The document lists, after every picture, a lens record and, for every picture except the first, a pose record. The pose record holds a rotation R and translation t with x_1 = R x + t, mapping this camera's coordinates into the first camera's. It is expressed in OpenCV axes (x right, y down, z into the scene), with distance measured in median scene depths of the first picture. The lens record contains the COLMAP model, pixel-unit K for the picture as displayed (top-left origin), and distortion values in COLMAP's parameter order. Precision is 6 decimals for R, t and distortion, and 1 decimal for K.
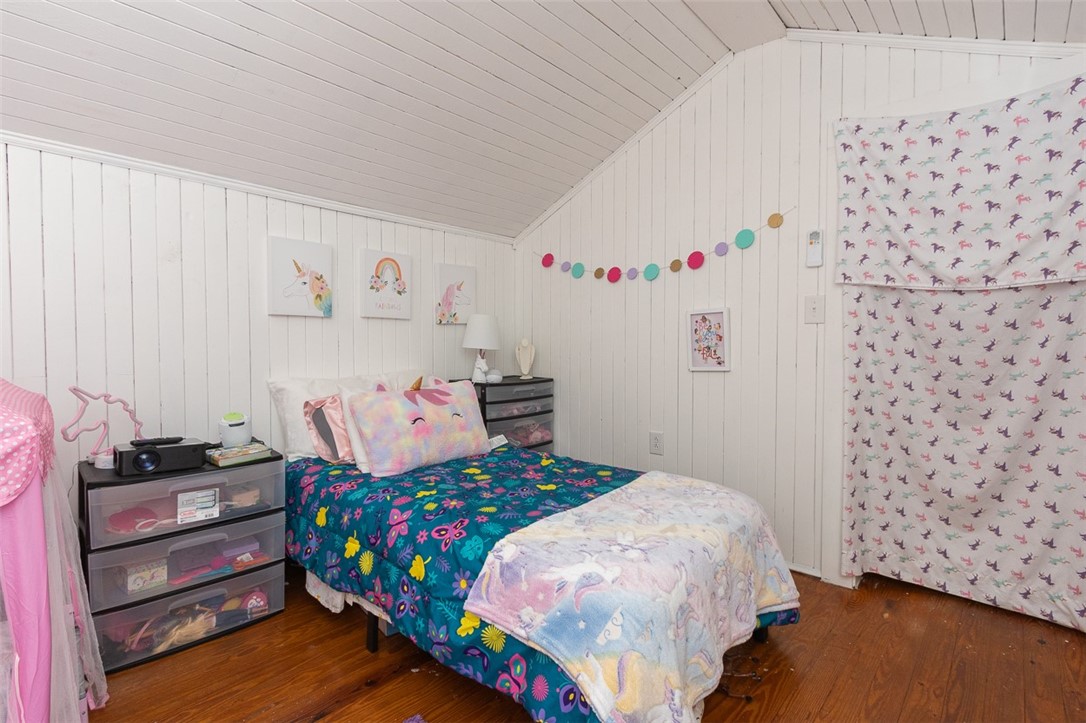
lens RADIAL K [[497.8, 0, 551.4], [0, 497.8, 361.8], [0, 0, 1]] dist [-0.005850, -0.000291]
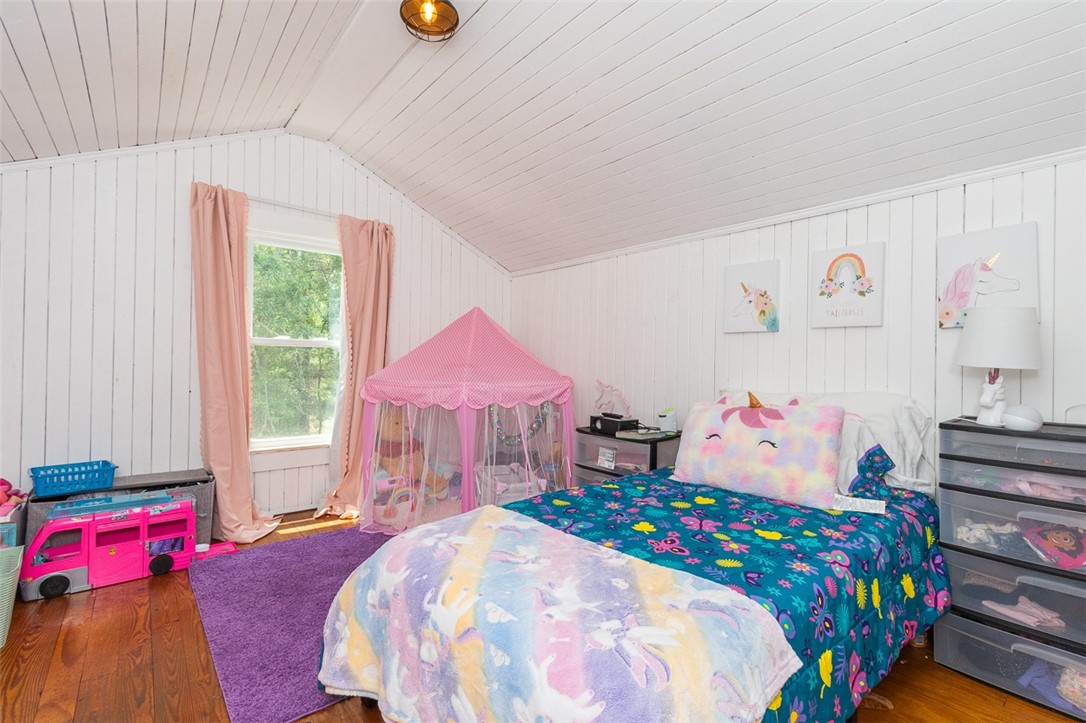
lens RADIAL K [[497.8, 0, 552.1], [0, 497.8, 358.8], [0, 0, 1]] dist [-0.005850, -0.000291]
pose [[-0.144260, -0.008413, -0.989504, 0.614170], [-0.047941, 0.998849, -0.001504, -0.011721], [0.988378, 0.047221, -0.144497, 0.713883]]
